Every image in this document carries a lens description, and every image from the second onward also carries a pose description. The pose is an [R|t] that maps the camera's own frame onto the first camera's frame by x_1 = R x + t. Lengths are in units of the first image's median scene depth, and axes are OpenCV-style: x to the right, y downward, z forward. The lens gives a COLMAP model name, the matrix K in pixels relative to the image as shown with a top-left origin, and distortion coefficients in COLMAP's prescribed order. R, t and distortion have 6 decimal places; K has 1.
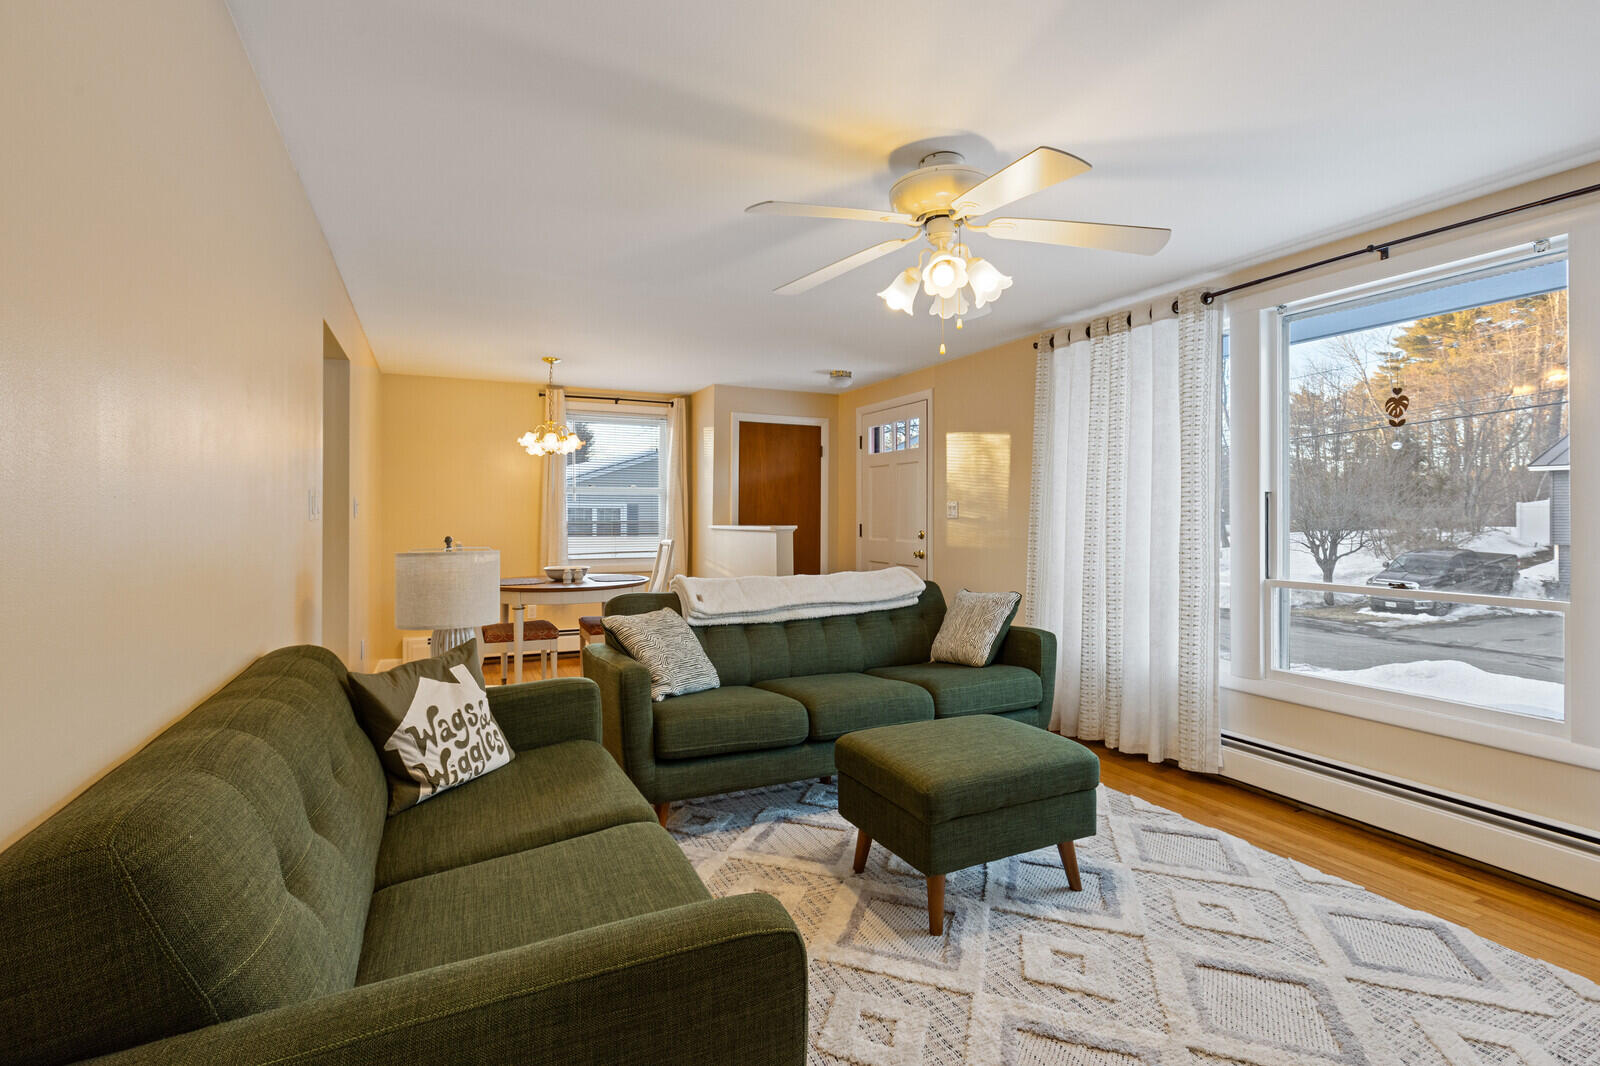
lens RADIAL K [[730.8, 0, 790.4], [0, 730.8, 516.5], [0, 0, 1]] dist [0.001992, -0.003708]
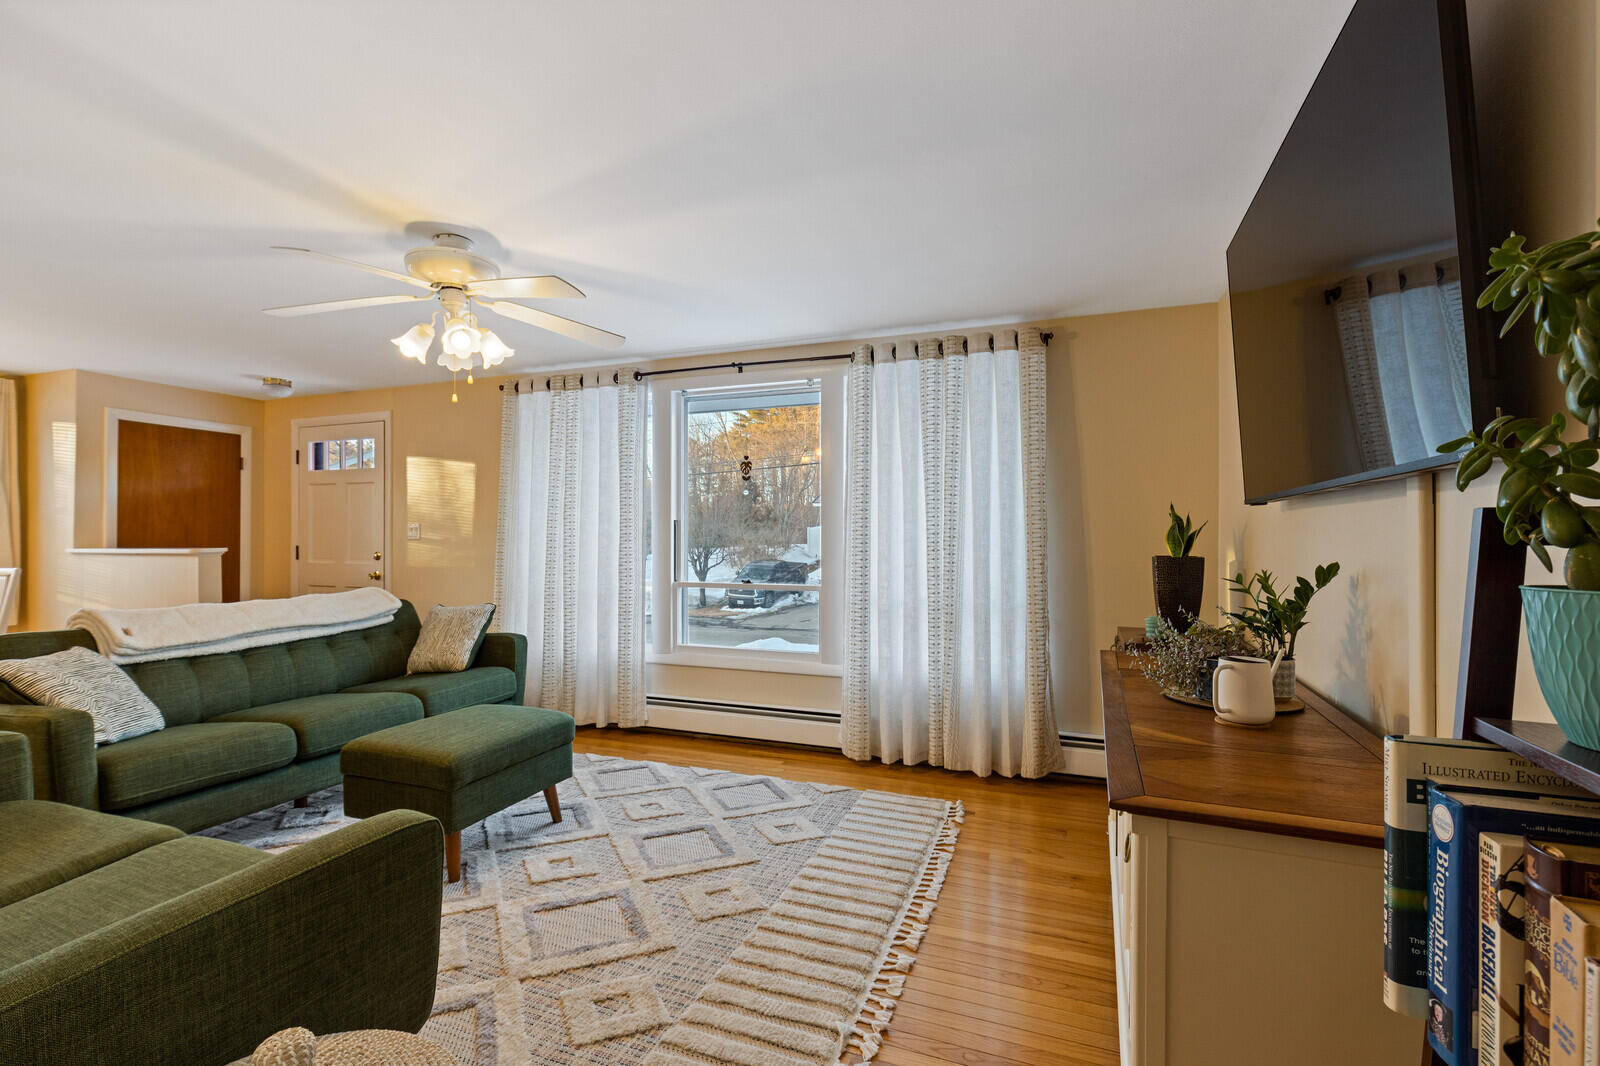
lens RADIAL K [[730.8, 0, 790.4], [0, 730.8, 516.5], [0, 0, 1]] dist [0.001992, -0.003708]
pose [[0.726827, 0.019263, 0.686550, -0.149356], [-0.000210, 0.999613, -0.027825, -0.001535], [-0.686821, 0.020080, 0.726550, -0.173283]]
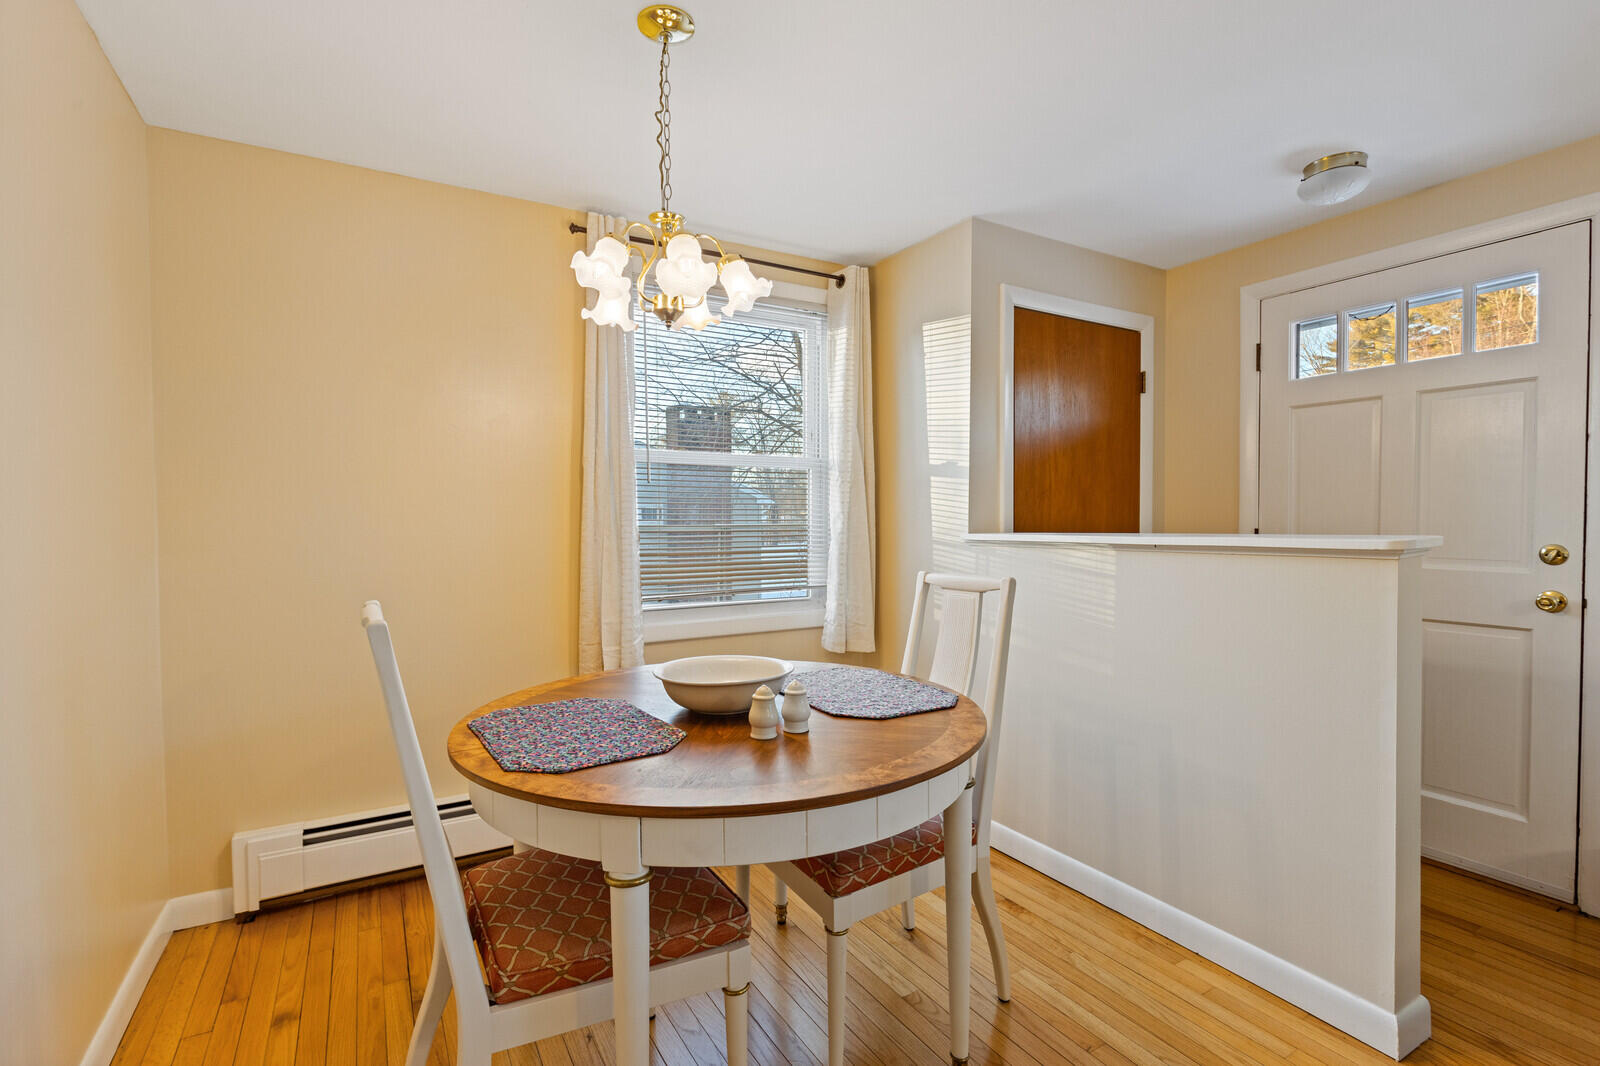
lens RADIAL K [[730.8, 0, 790.4], [0, 730.8, 516.5], [0, 0, 1]] dist [0.001992, -0.003708]
pose [[0.997872, -0.010196, 0.064401, -0.426367], [0.010588, 0.999927, -0.005740, 0.004110], [-0.064338, 0.006410, 0.997908, 0.980728]]
